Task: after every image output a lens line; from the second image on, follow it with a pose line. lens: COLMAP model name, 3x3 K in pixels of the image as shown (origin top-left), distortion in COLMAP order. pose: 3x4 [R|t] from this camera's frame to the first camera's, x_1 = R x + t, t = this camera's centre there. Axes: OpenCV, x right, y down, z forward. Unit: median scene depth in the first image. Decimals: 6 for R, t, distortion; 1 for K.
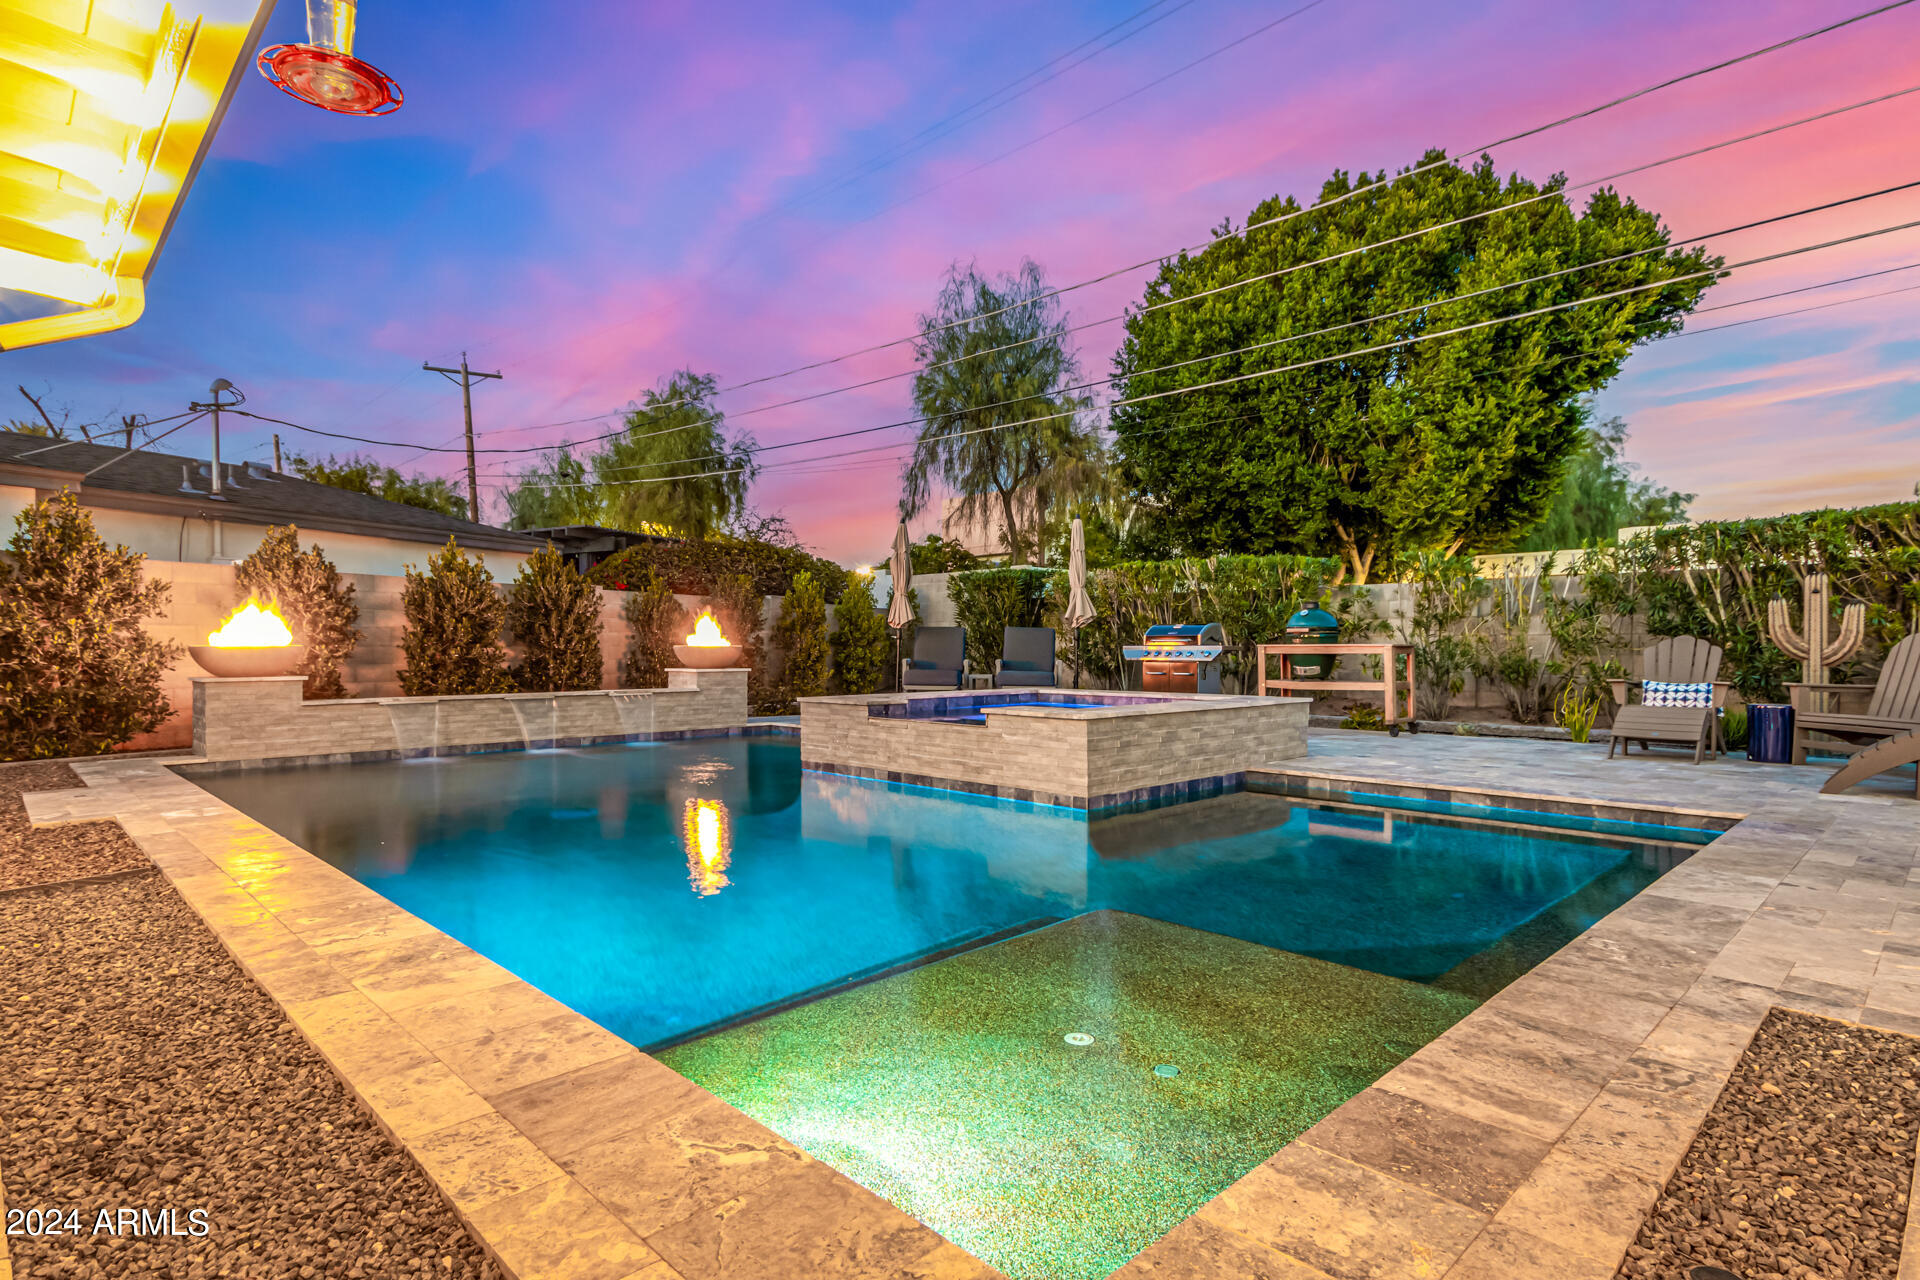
lens RADIAL K [[980.0, 0, 961.4], [0, 980.0, 656.7], [0, 0, 1]] dist [0.022381, -0.001431]
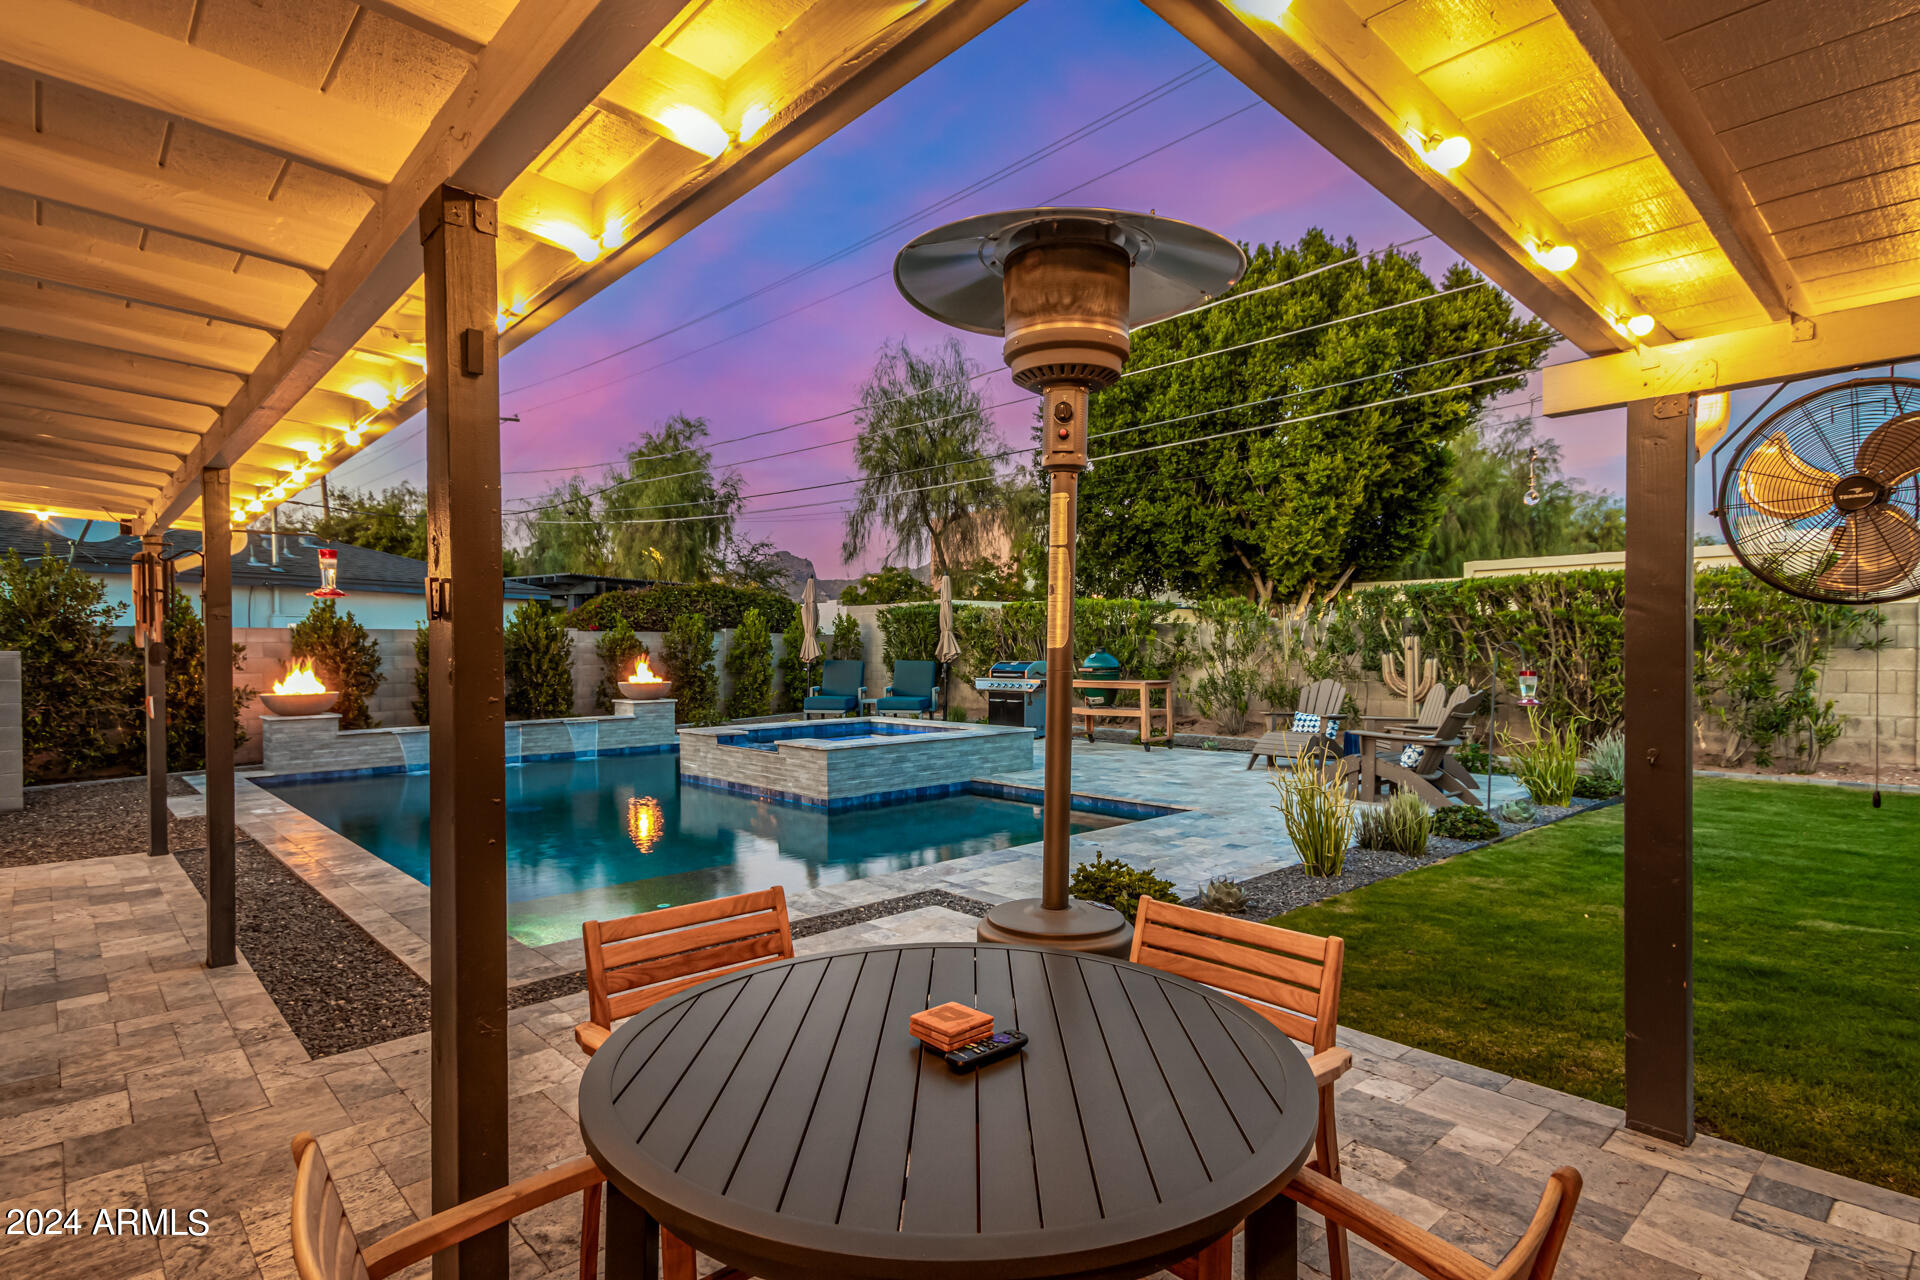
lens RADIAL K [[955.9, 0, 950.6], [0, 955.9, 658.0], [0, 0, 1]] dist [0.019720, 0.000190]
pose [[0.999560, -0.006069, -0.029037, 0.109928], [0.006076, 0.999982, 0.000143, -0.024251], [0.029035, -0.000320, 0.999578, -0.154876]]
